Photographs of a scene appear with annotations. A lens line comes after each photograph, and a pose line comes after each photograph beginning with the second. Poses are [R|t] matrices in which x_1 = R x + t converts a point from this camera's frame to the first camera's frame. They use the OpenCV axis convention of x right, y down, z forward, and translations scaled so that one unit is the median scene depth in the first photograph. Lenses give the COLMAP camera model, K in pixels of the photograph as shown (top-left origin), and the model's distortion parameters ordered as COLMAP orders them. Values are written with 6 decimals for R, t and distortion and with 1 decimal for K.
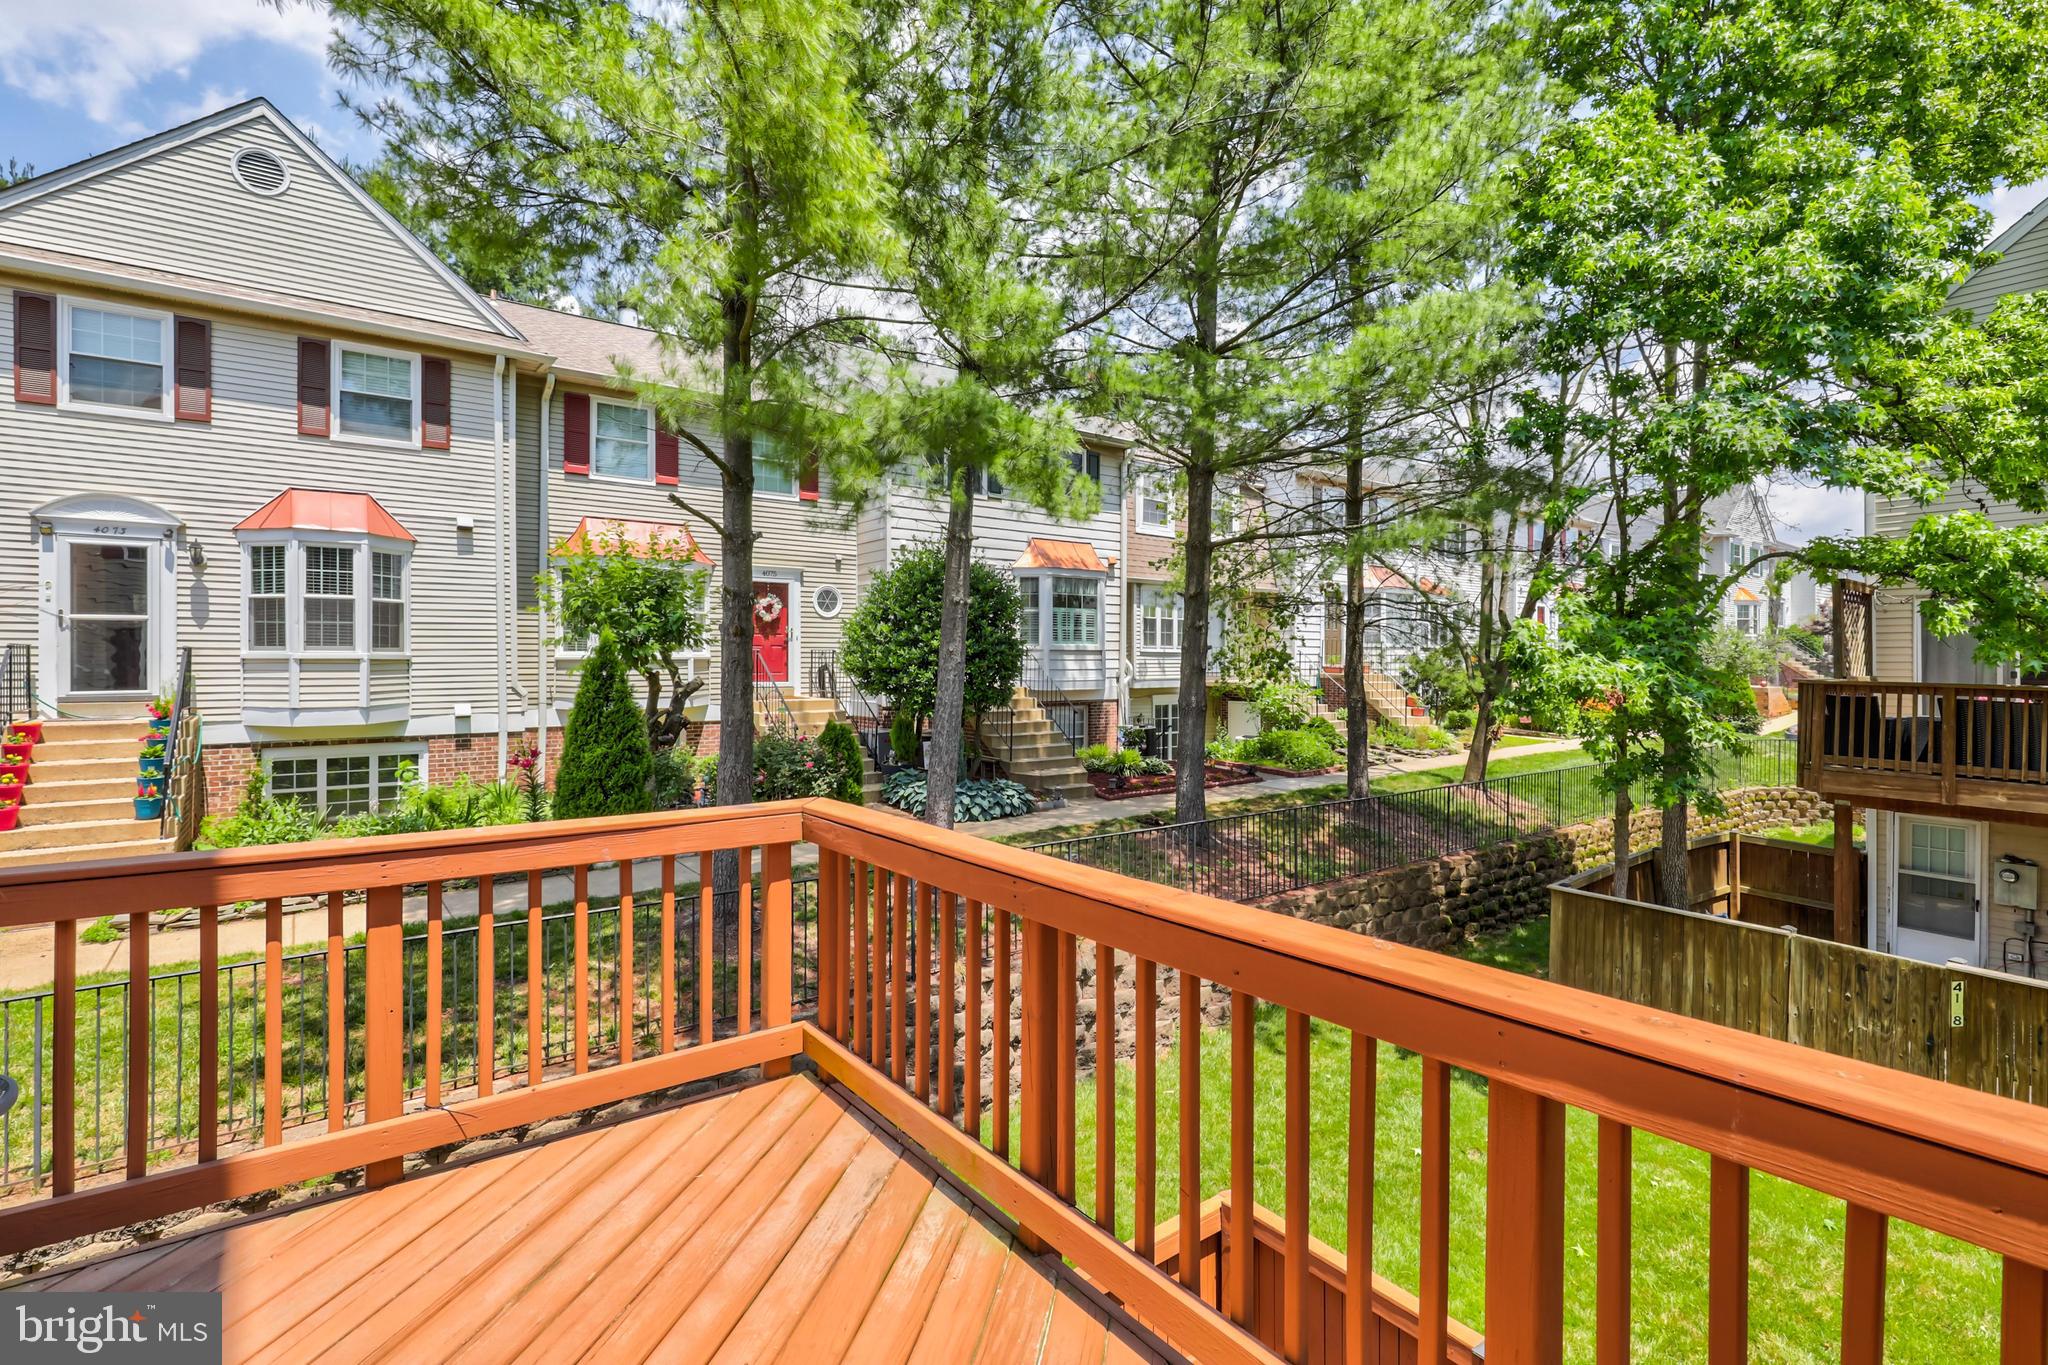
lens RADIAL K [[940.3, 0, 1016.3], [0, 940.3, 656.2], [0, 0, 1]] dist [0.002438, -0.000696]
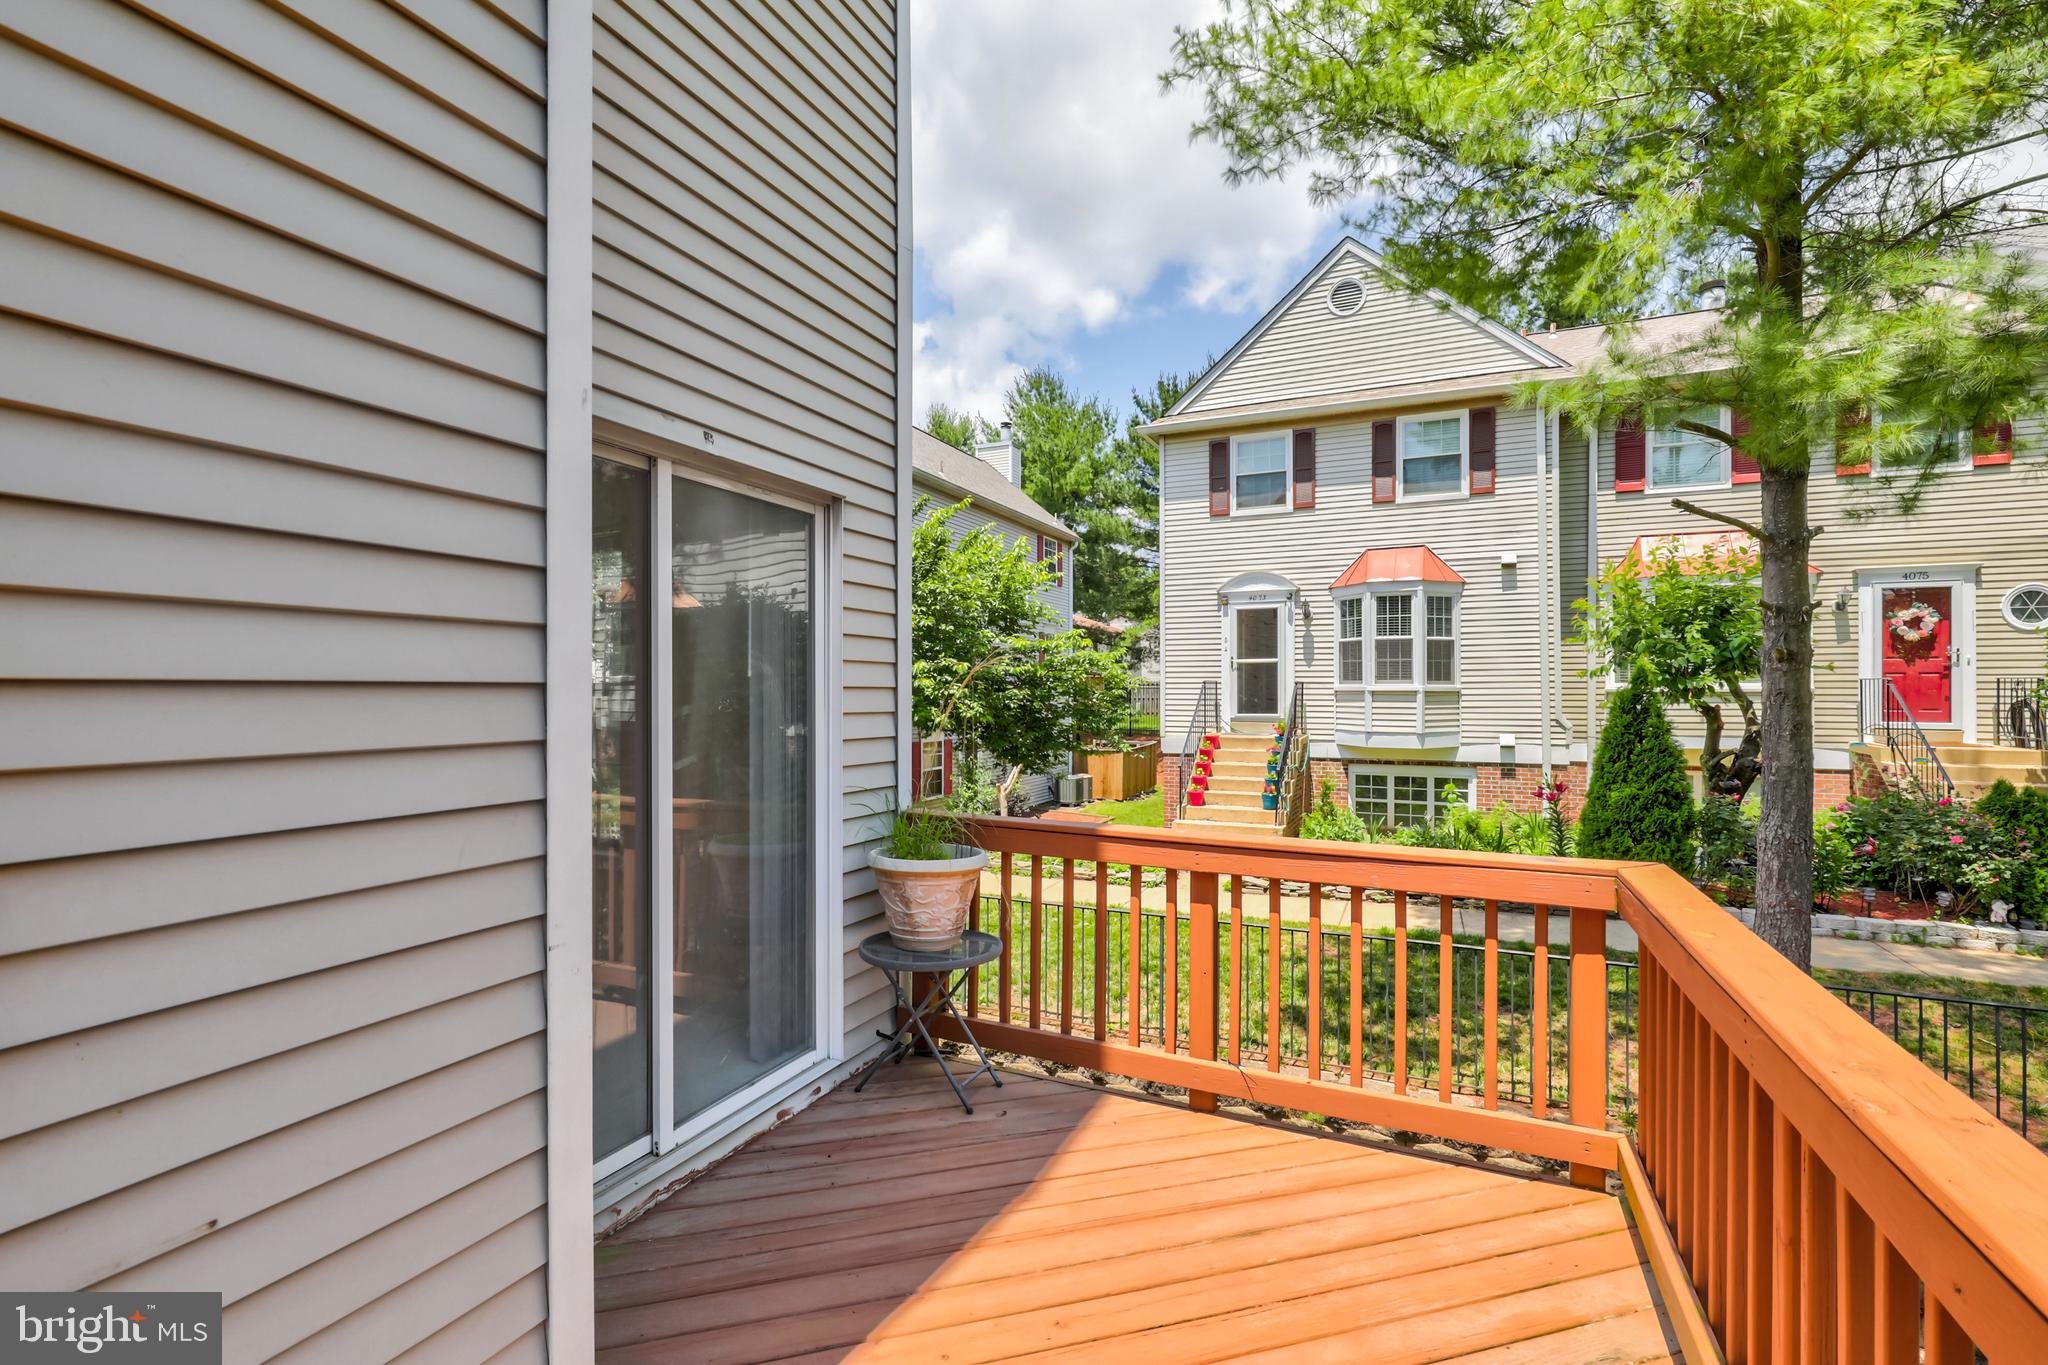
lens RADIAL K [[926.4, 0, 1019.9], [0, 926.4, 691.8], [0, 0, 1]] dist [-0.002078, 0.000224]
pose [[0.472195, 0.000651, -0.881494, 0.067523], [0.002429, 0.999995, 0.002039, 0.000494], [0.881491, -0.003104, 0.472191, 0.047265]]
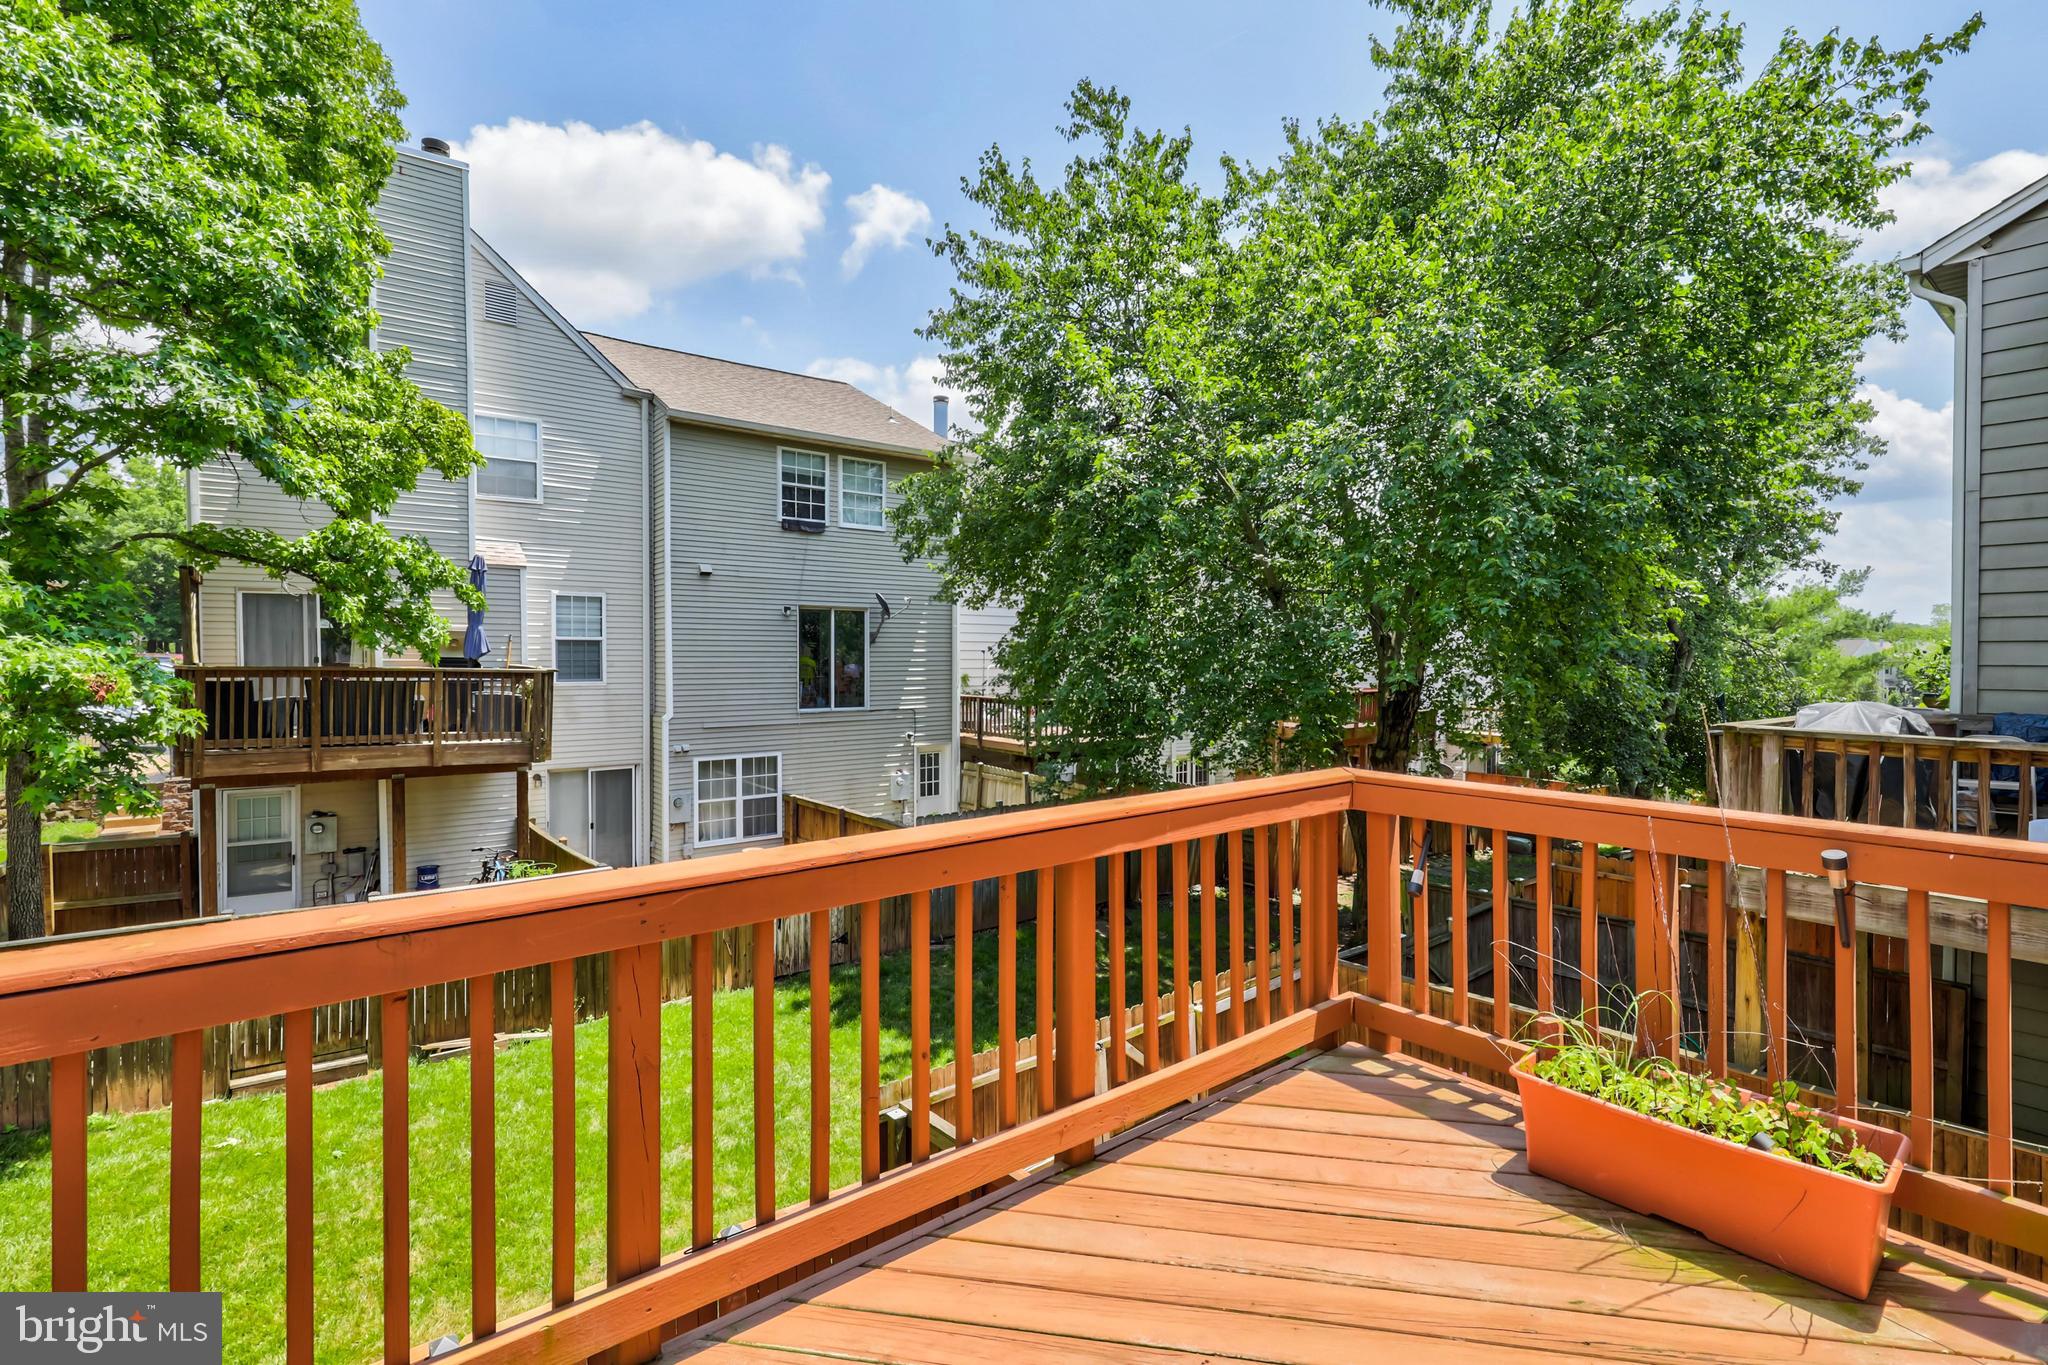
lens RADIAL K [[940.3, 0, 1016.3], [0, 940.3, 656.2], [0, 0, 1]] dist [0.002438, -0.000696]
pose [[-0.024633, -0.004001, 0.999689, -0.146986], [-0.001836, 0.999990, 0.003957, 0.009268], [-0.999695, -0.001738, -0.024640, 0.141749]]
